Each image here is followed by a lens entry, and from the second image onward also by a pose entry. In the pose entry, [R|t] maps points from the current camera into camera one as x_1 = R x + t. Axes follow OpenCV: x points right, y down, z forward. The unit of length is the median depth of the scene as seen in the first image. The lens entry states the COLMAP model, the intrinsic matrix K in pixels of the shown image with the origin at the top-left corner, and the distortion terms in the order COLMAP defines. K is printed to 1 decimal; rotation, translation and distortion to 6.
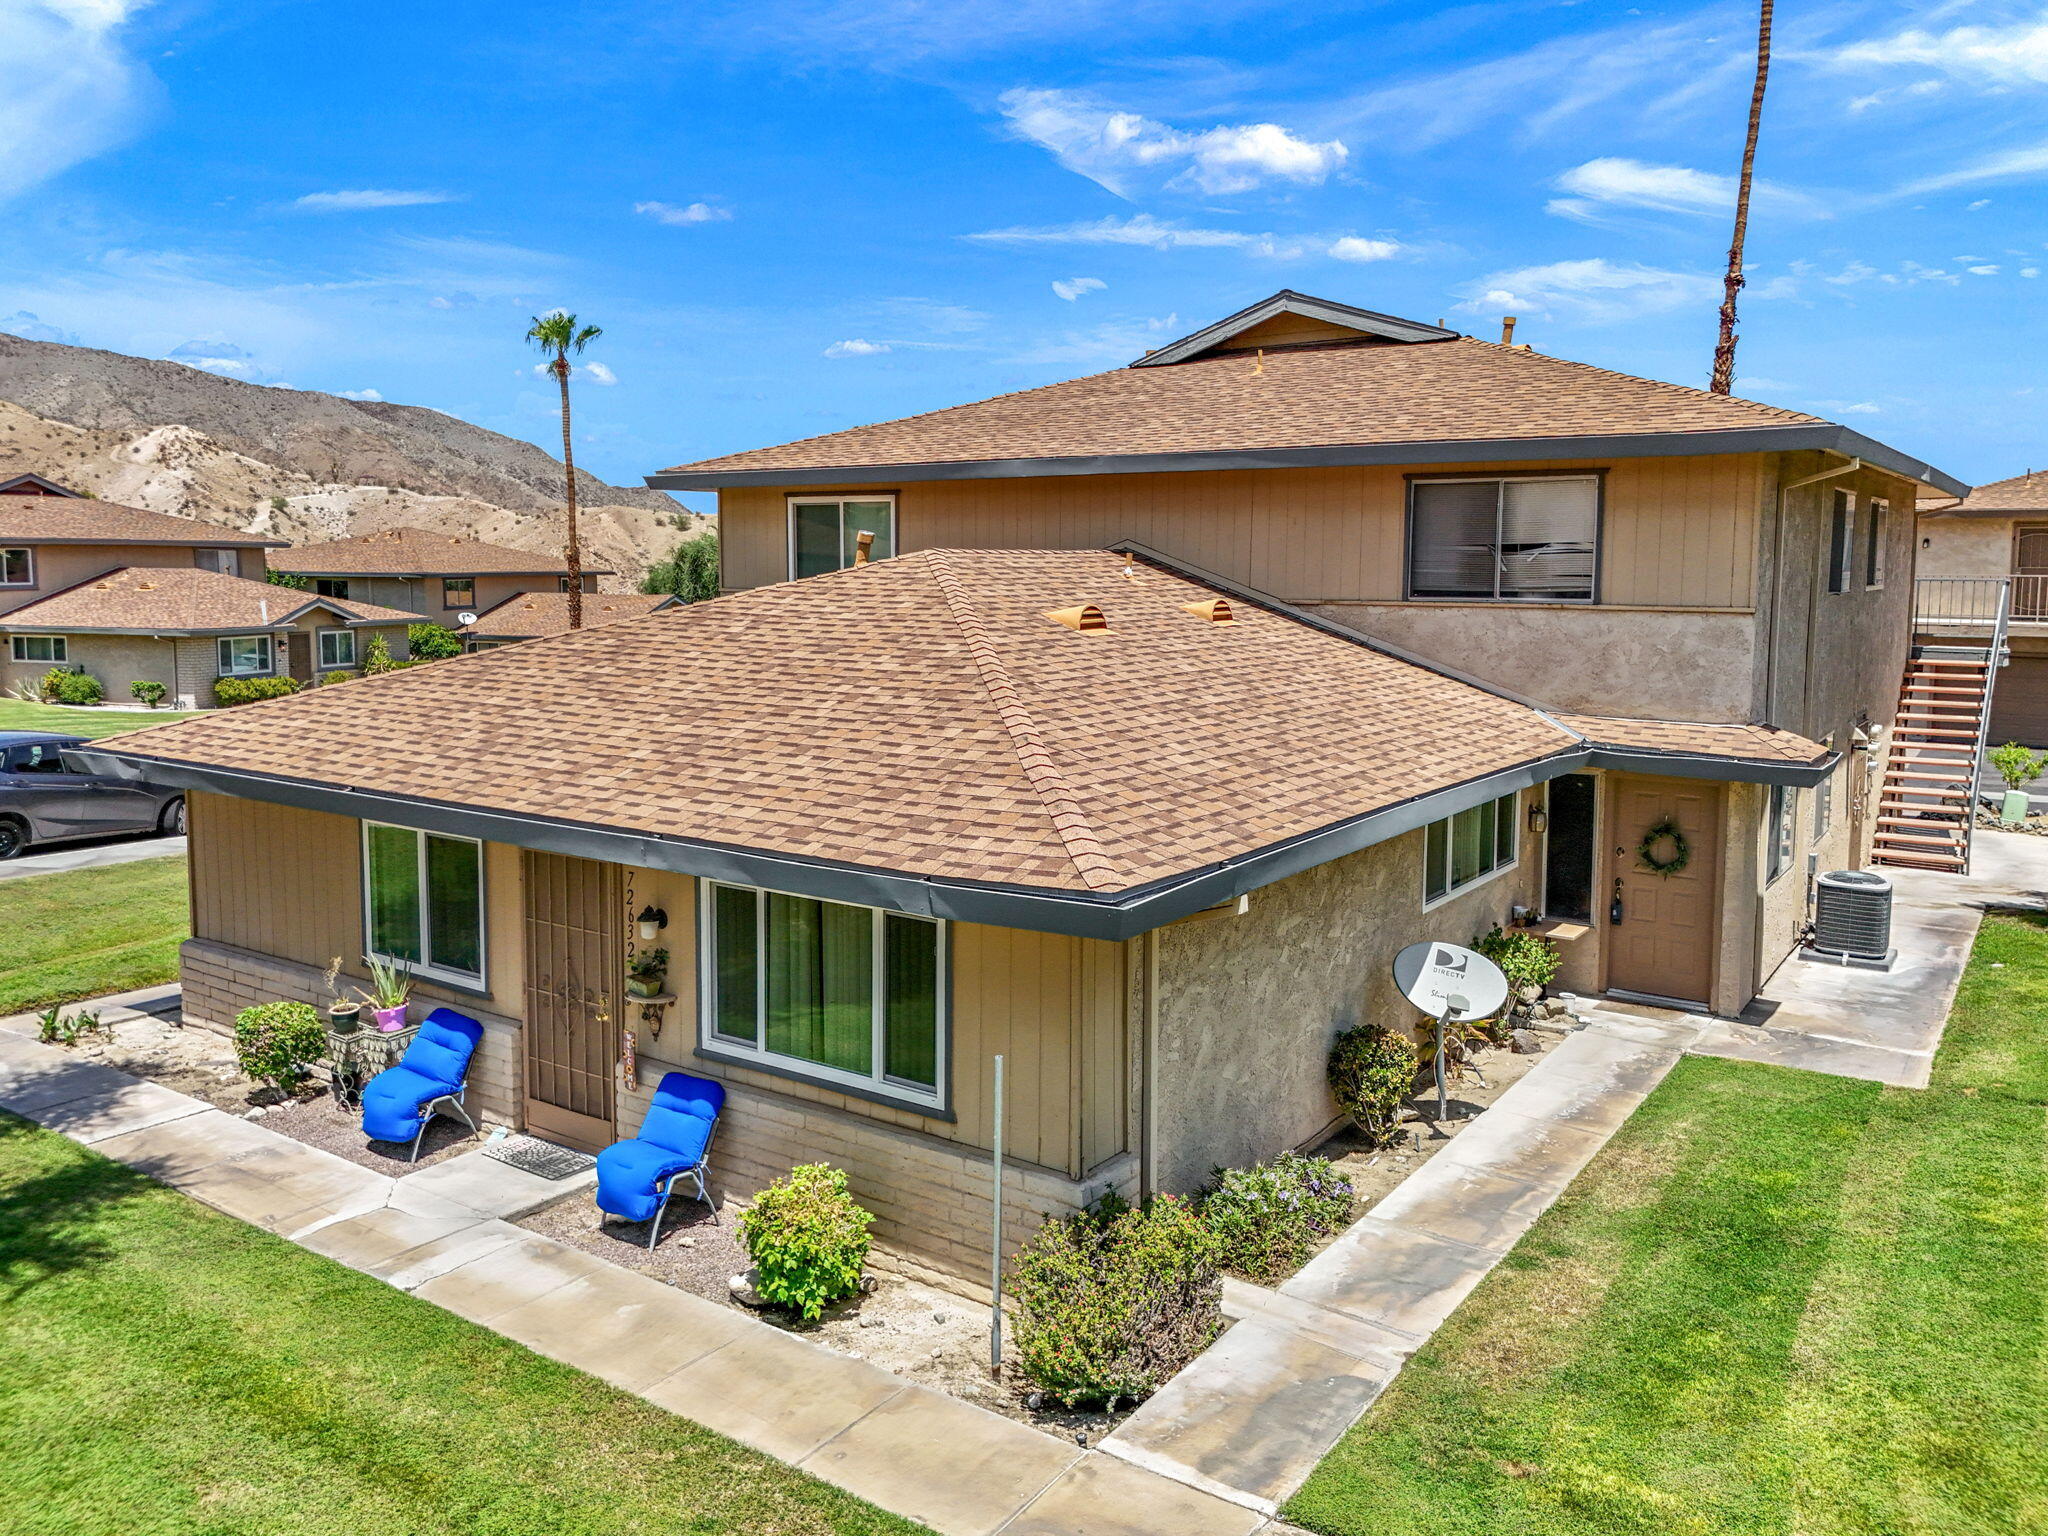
lens RADIAL K [[1535.0, 0, 1047.3], [0, 1535.0, 697.4], [0, 0, 1]] dist [0.065928, -0.063138]
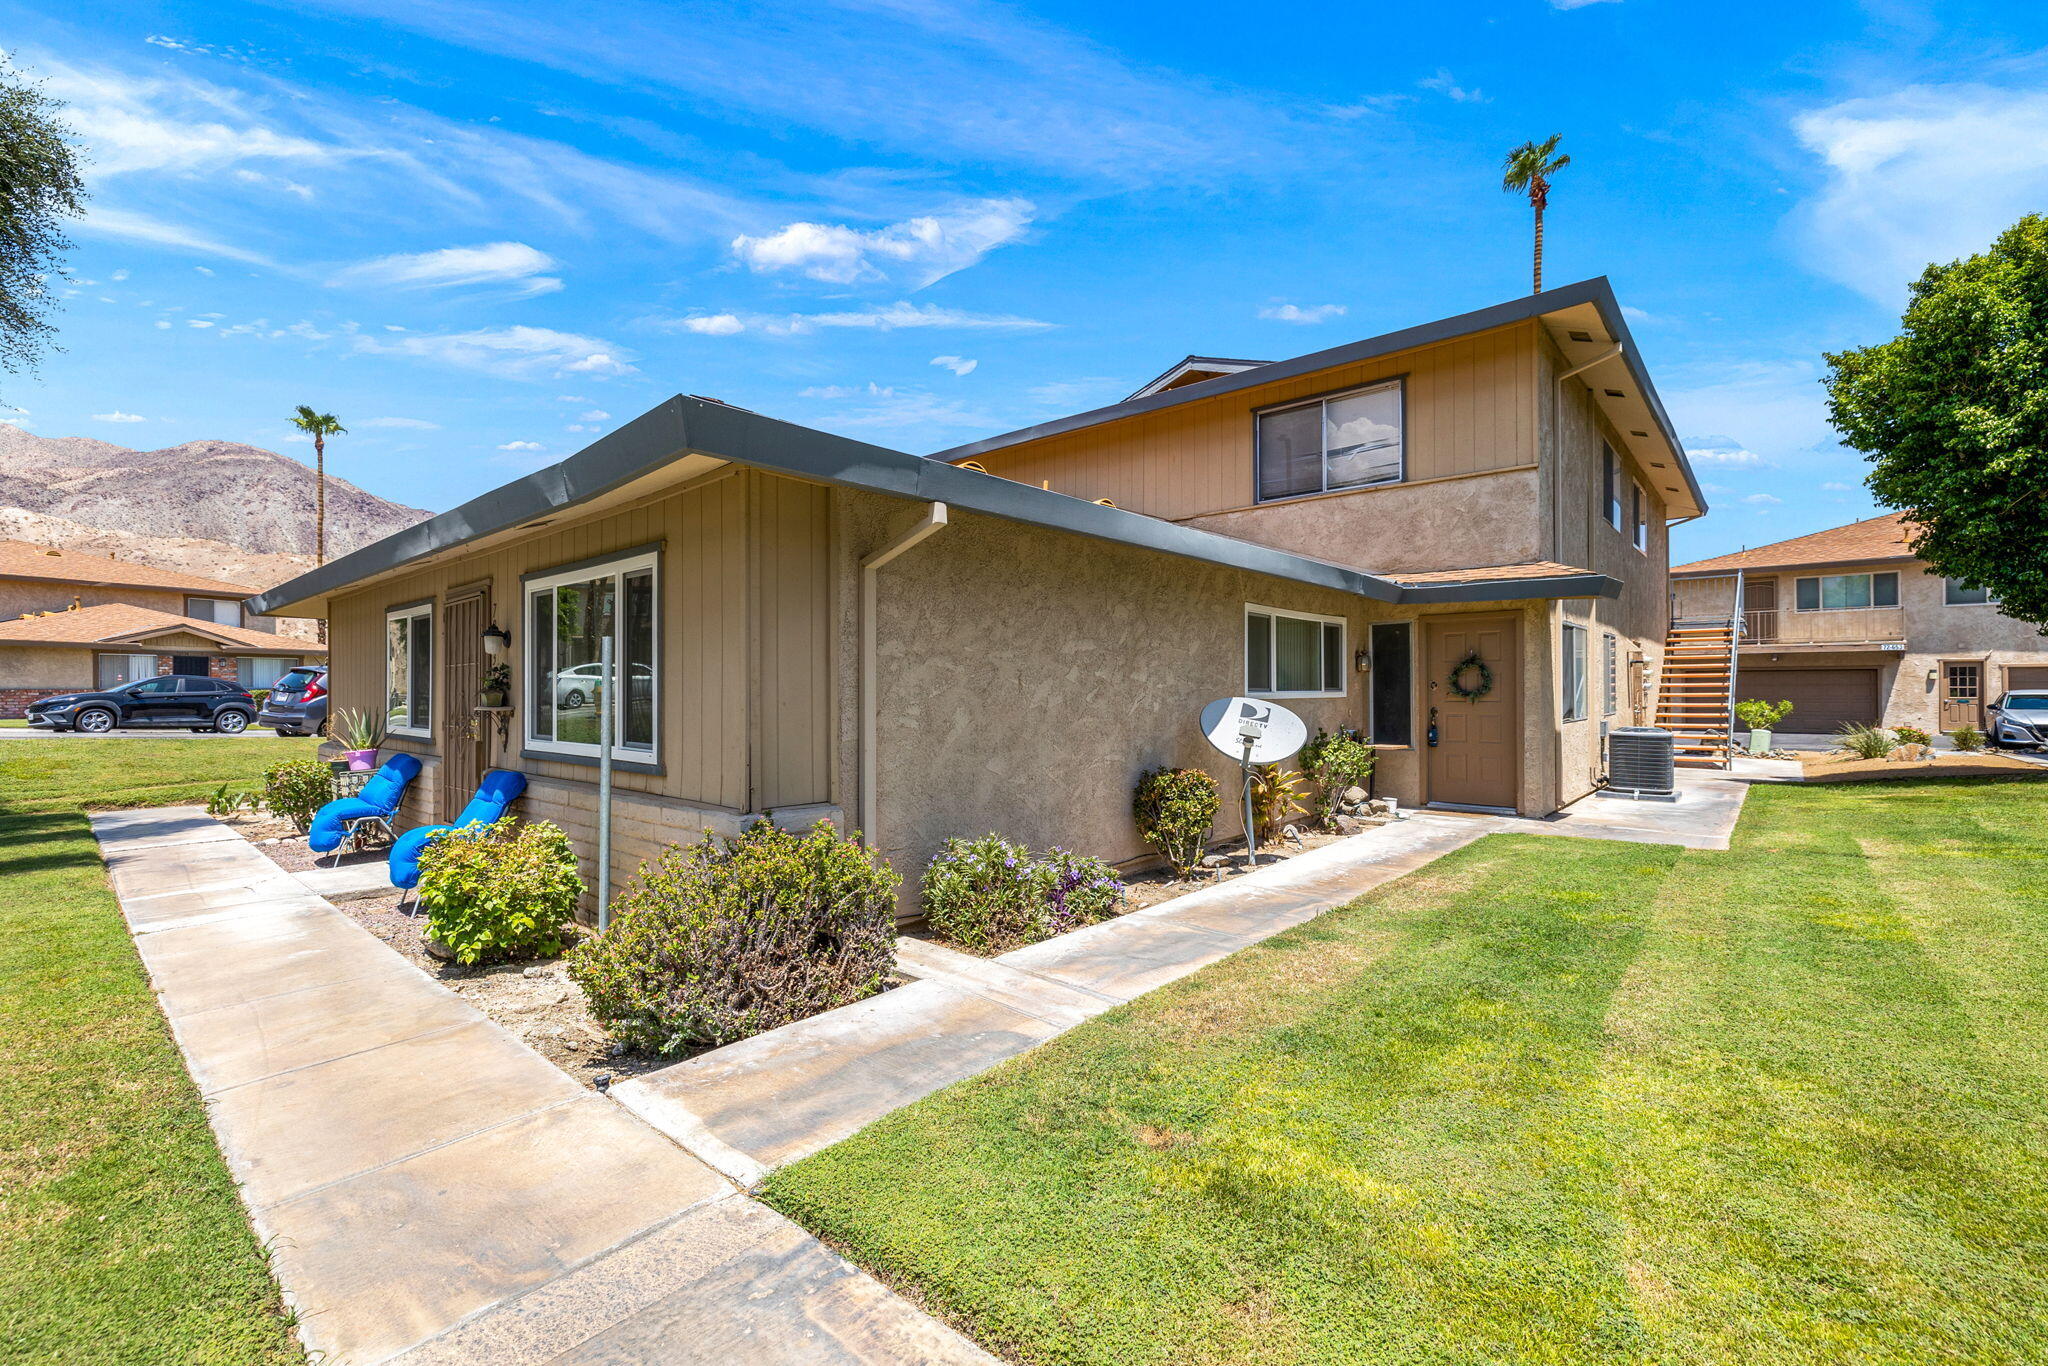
lens RADIAL K [[863.9, 0, 1039.6], [0, 863.9, 679.8], [0, 0, 1]] dist [0.003349, -0.000074]
pose [[0.993348, -0.009212, -0.114781, 0.186894], [-0.002825, 0.994545, -0.104268, 0.217824], [0.115115, 0.103898, 0.987904, 0.393132]]
